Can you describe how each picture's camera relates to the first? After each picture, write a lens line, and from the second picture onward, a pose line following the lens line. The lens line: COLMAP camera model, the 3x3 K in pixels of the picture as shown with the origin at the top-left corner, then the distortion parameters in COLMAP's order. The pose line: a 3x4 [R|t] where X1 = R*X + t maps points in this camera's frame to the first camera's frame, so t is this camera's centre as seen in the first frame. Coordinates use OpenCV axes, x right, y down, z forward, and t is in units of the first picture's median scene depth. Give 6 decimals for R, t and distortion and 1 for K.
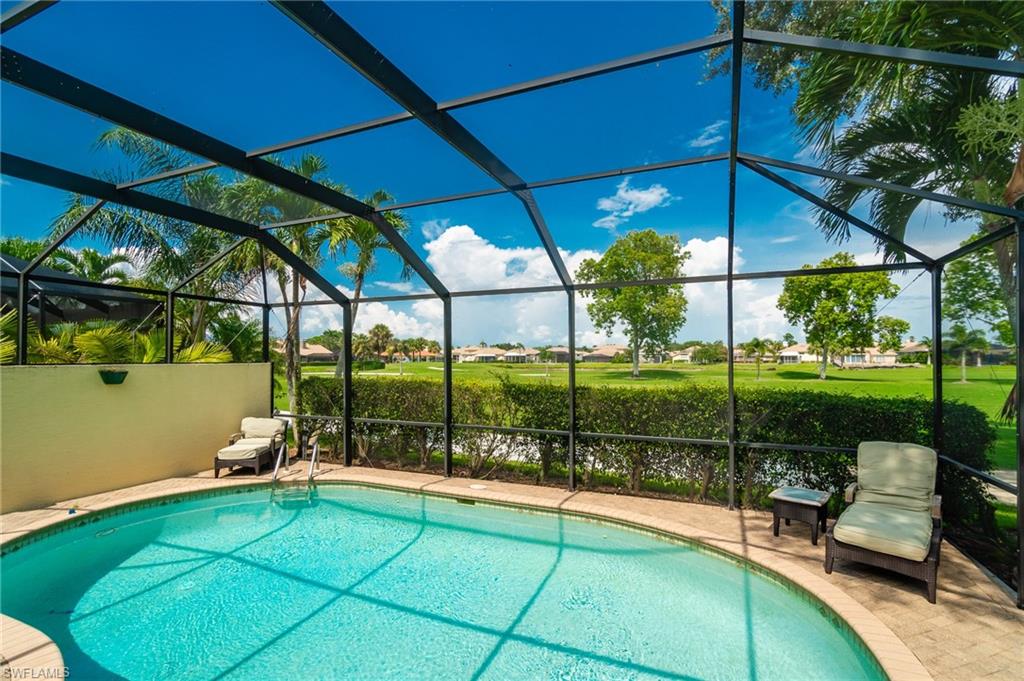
lens RADIAL K [[433.6, 0, 527.6], [0, 433.6, 353.6], [0, 0, 1]] dist [0.011325, -0.000425]
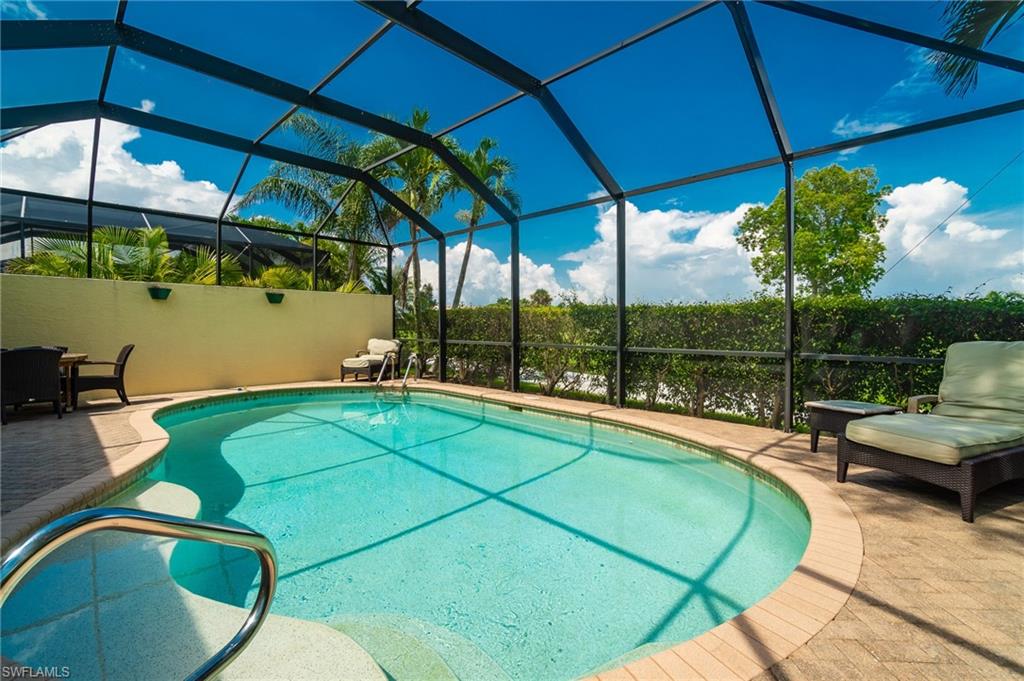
lens RADIAL K [[433.6, 0, 550.7], [0, 433.6, 336.0], [0, 0, 1]] dist [0.011325, -0.000425]
pose [[0.942478, 0.010324, -0.334109, 0.256578], [-0.000794, 0.999589, 0.028648, 0.119324], [0.334268, -0.026735, 0.942099, 0.035905]]
